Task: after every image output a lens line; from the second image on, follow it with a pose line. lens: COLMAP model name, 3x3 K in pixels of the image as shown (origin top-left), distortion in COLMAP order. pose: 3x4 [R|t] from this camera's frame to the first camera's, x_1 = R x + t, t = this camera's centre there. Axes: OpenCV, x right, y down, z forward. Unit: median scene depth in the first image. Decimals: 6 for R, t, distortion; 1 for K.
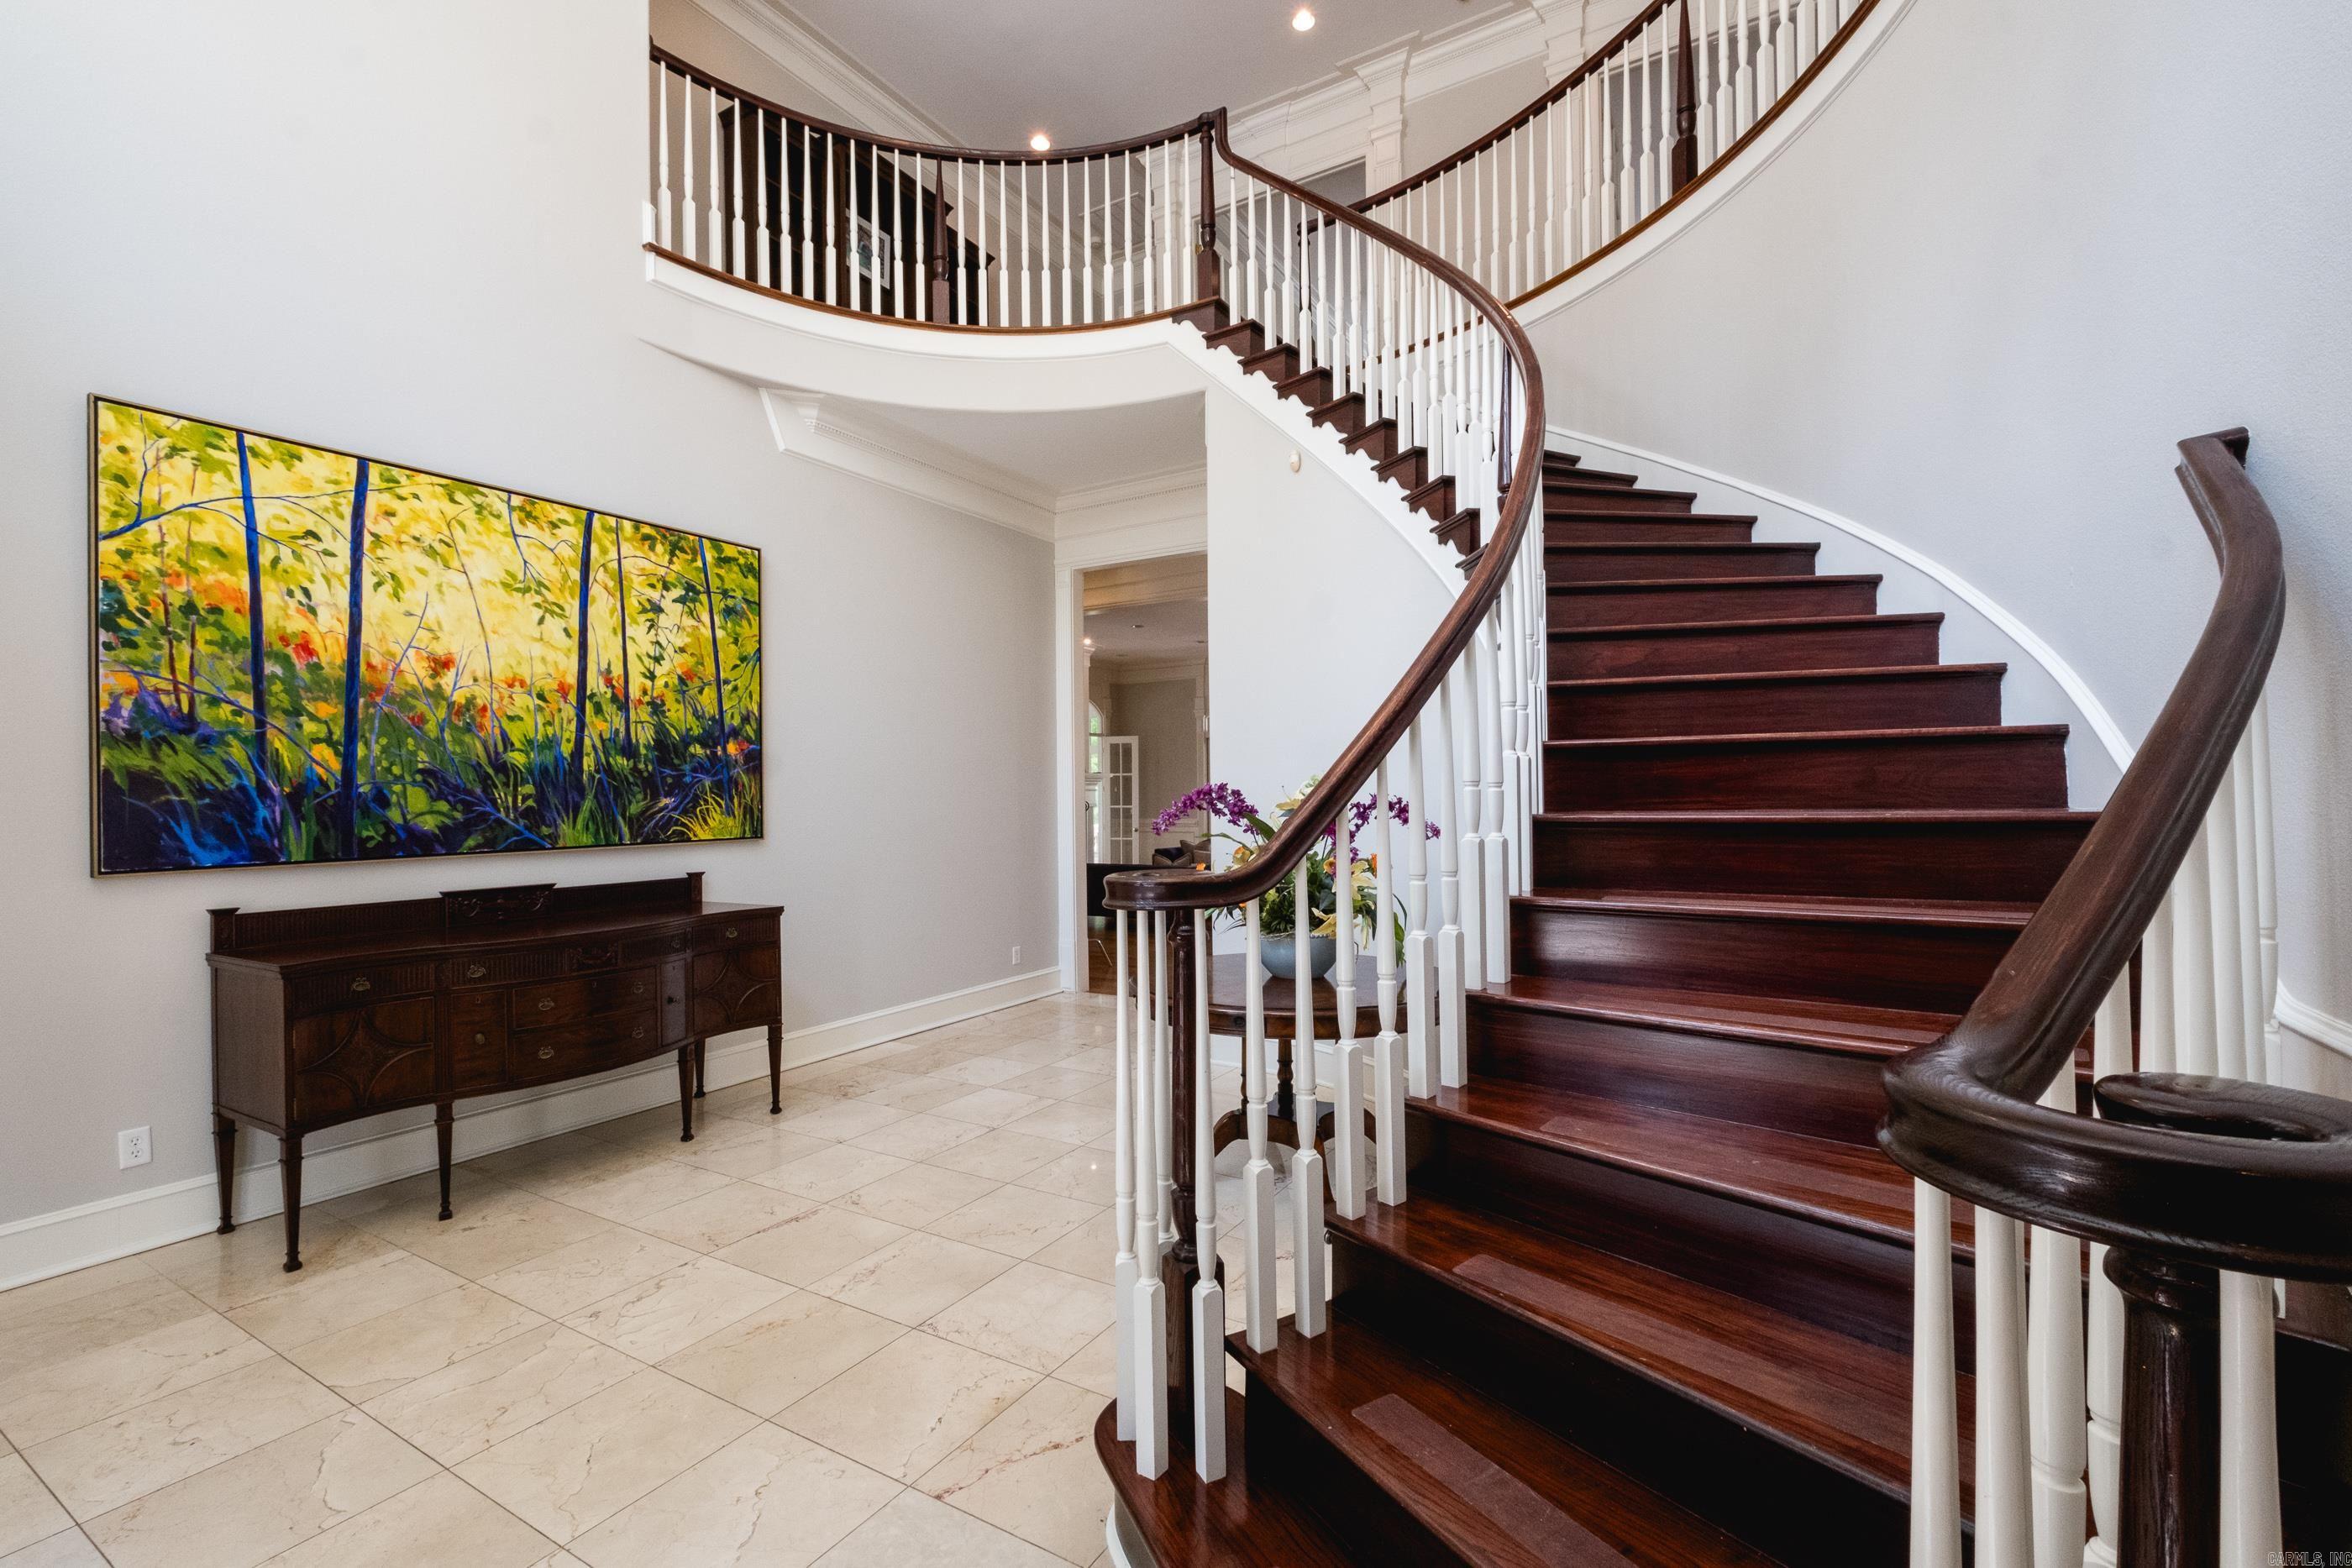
lens RADIAL K [[1026.8, 0, 1182.2], [0, 1026.8, 770.8], [0, 0, 1]] dist [-0.001390, -0.000913]
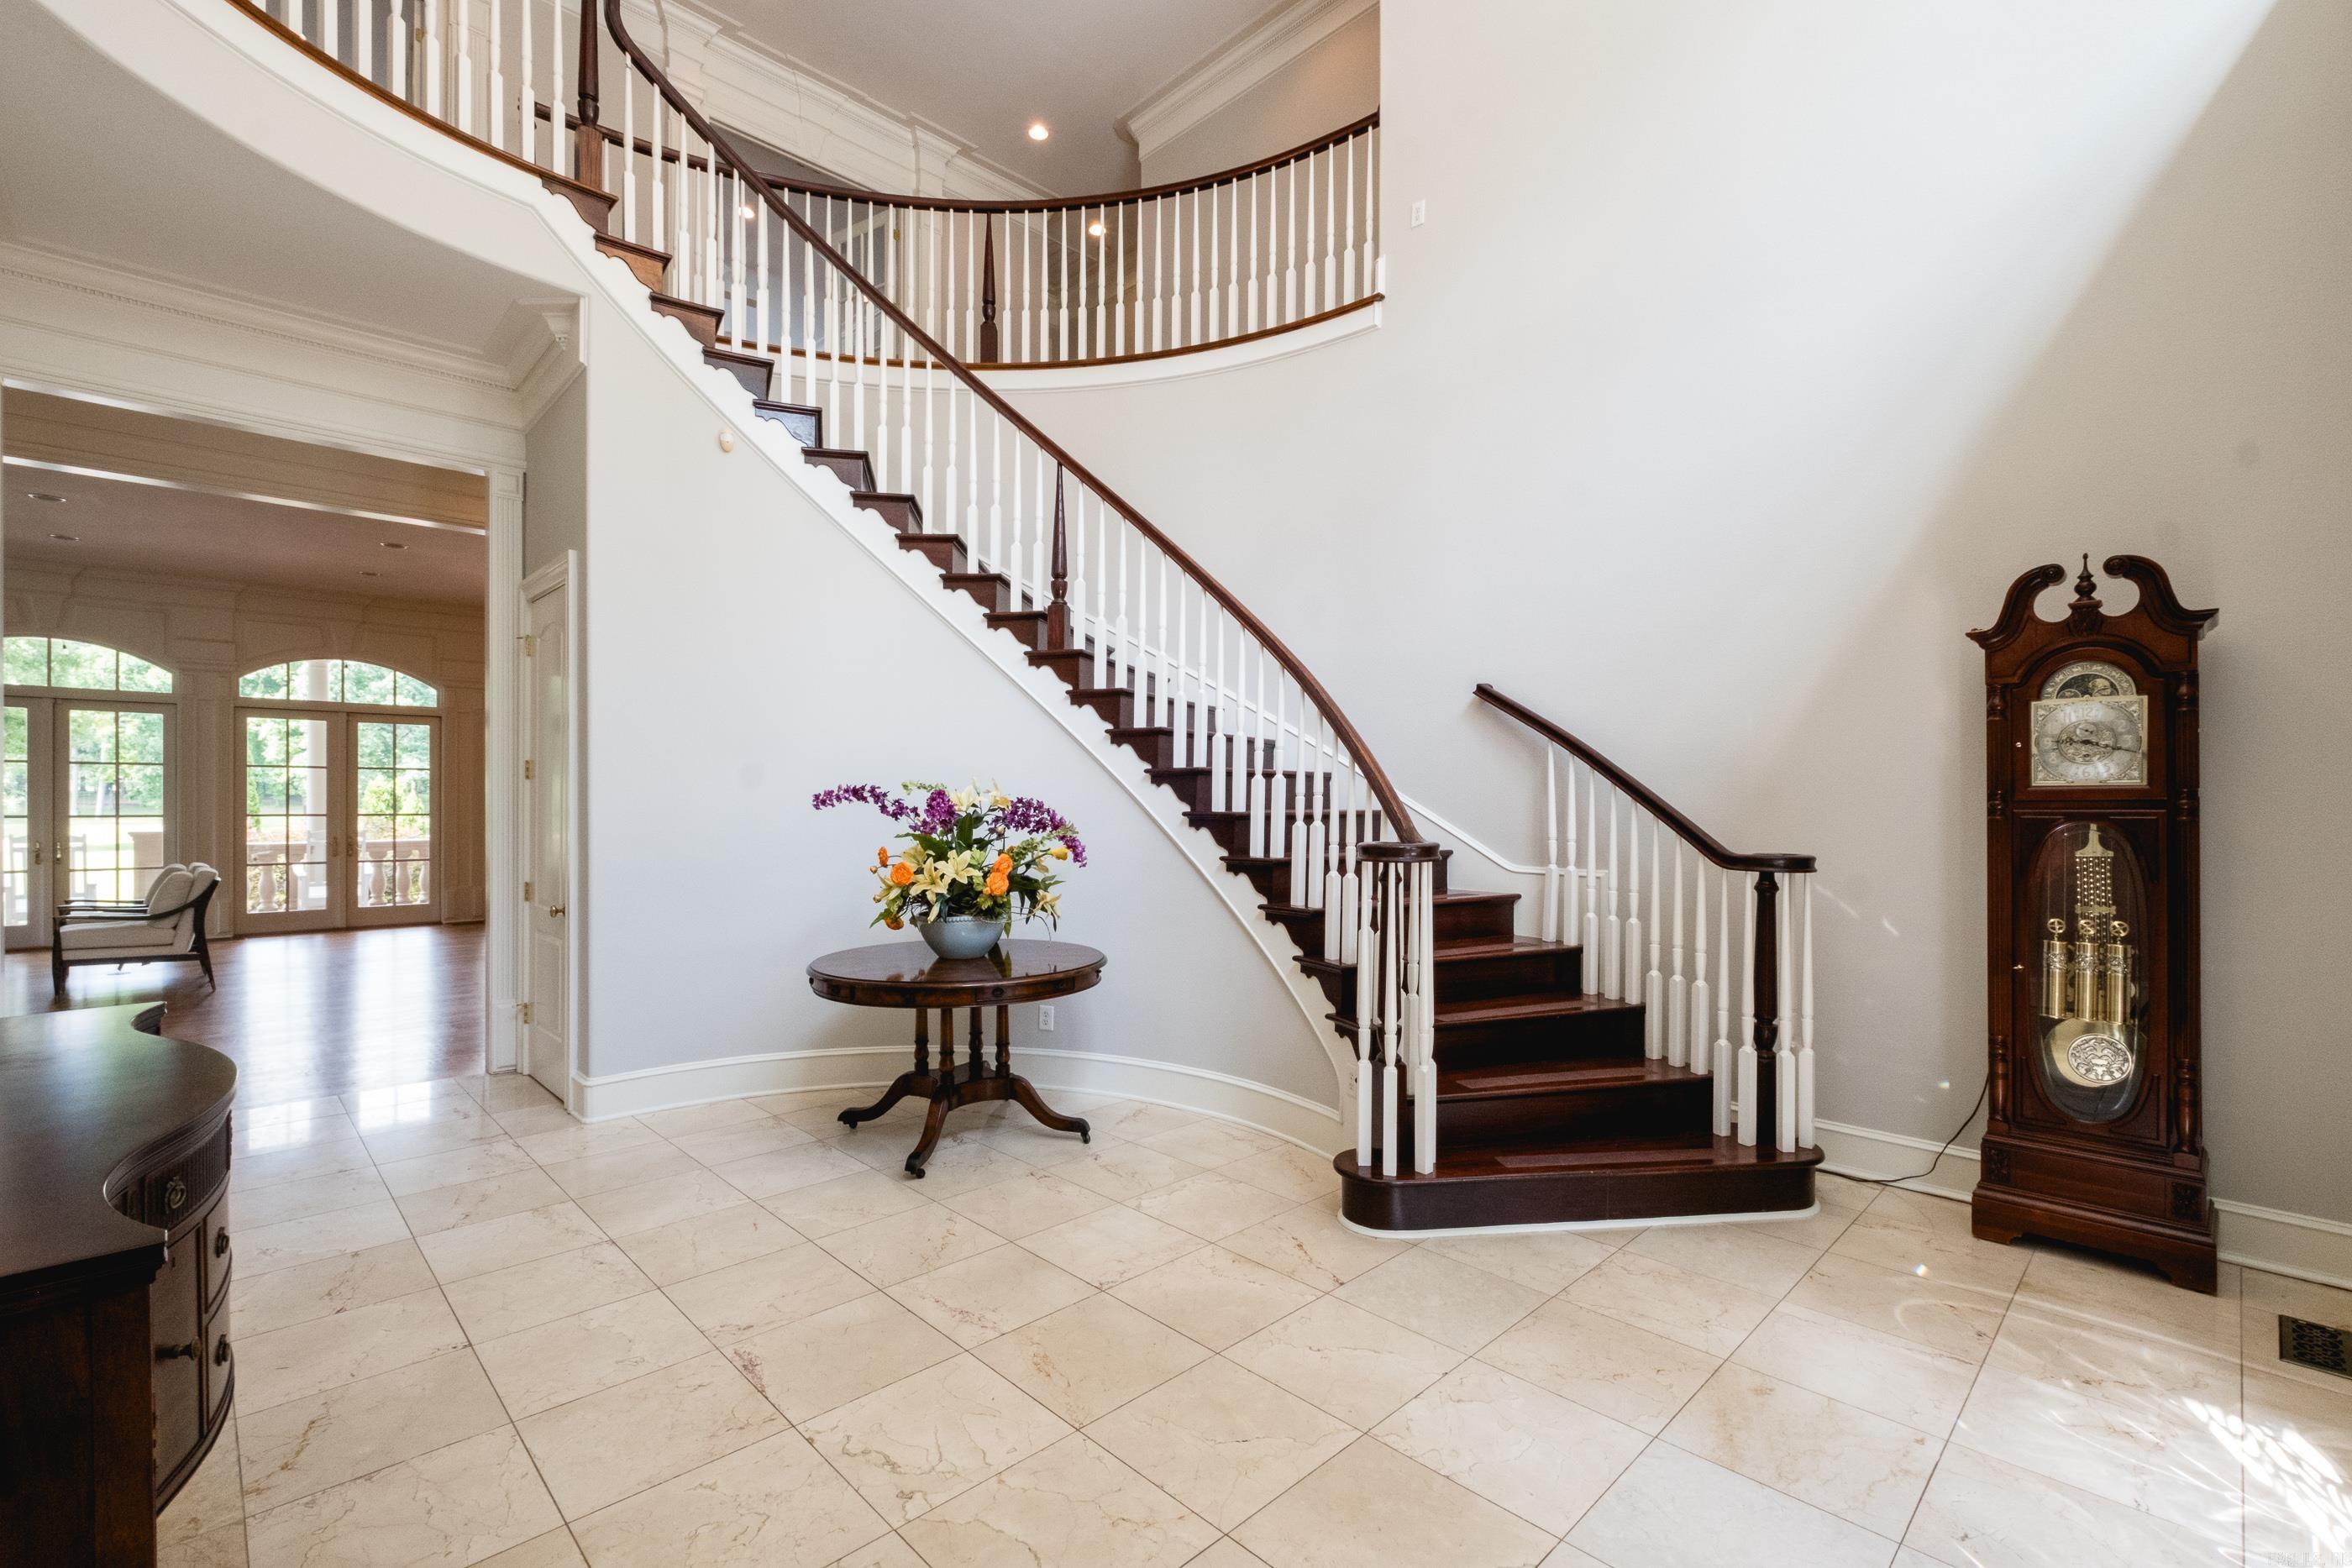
lens RADIAL K [[1032.4, 0, 1184.5], [0, 1032.4, 811.8], [0, 0, 1]] dist [-0.002426, -0.000568]
pose [[0.251827, 0.000246, 0.967772, -1.029561], [-0.024001, 0.999694, 0.005991, 0.027697], [-0.967475, -0.024736, 0.251756, 0.528727]]
